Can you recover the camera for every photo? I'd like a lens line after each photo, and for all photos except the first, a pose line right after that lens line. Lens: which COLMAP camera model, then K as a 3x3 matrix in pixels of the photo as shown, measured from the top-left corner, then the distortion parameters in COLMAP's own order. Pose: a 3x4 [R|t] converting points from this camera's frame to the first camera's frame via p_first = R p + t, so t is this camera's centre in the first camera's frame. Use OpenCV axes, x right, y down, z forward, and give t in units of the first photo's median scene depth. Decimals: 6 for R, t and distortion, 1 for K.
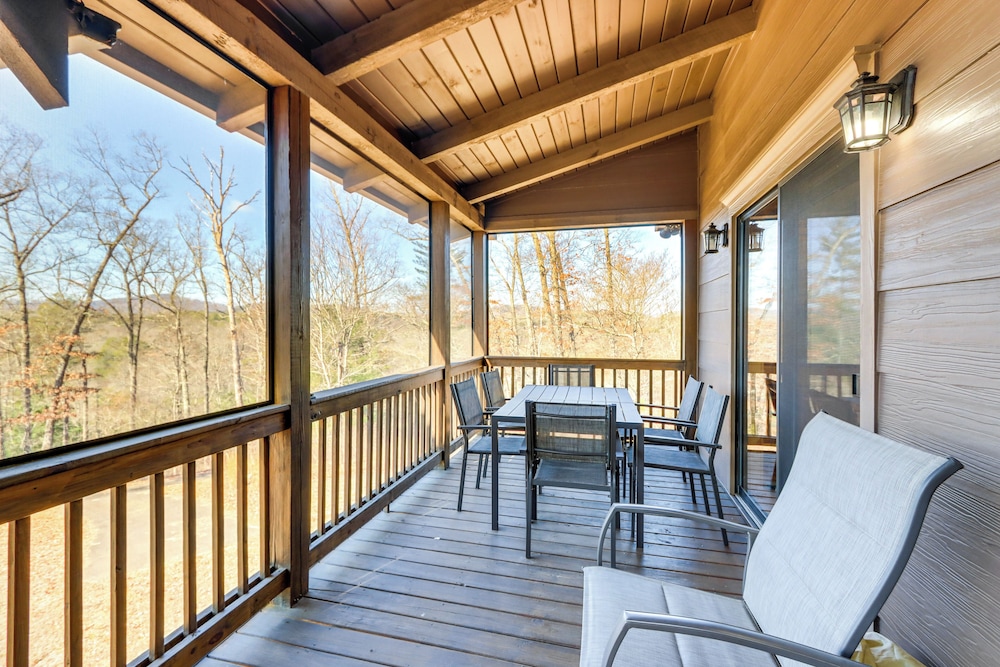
lens RADIAL K [[461.7, 0, 480.1], [0, 461.7, 323.6], [0, 0, 1]] dist [0.000773, 0.000247]
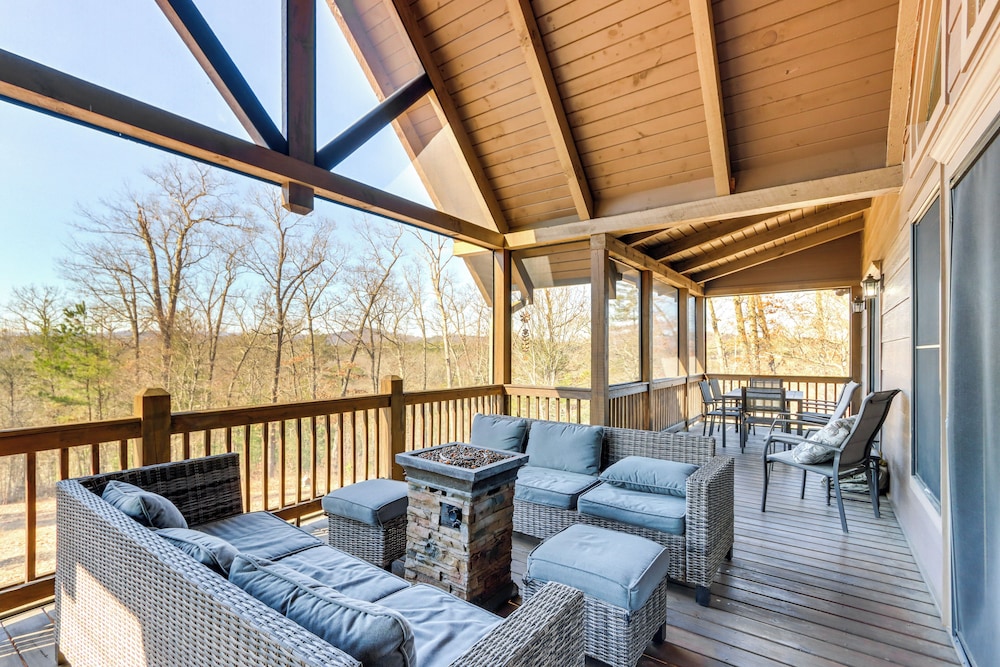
lens RADIAL K [[462.6, 0, 480.8], [0, 462.6, 352.9], [0, 0, 1]] dist [0.000834, 0.000005]
pose [[0.933177, -0.001089, -0.359415, -0.024487], [0.000806, 0.999999, -0.000937, -0.000134], [0.359416, 0.000585, 0.933177, -0.141091]]
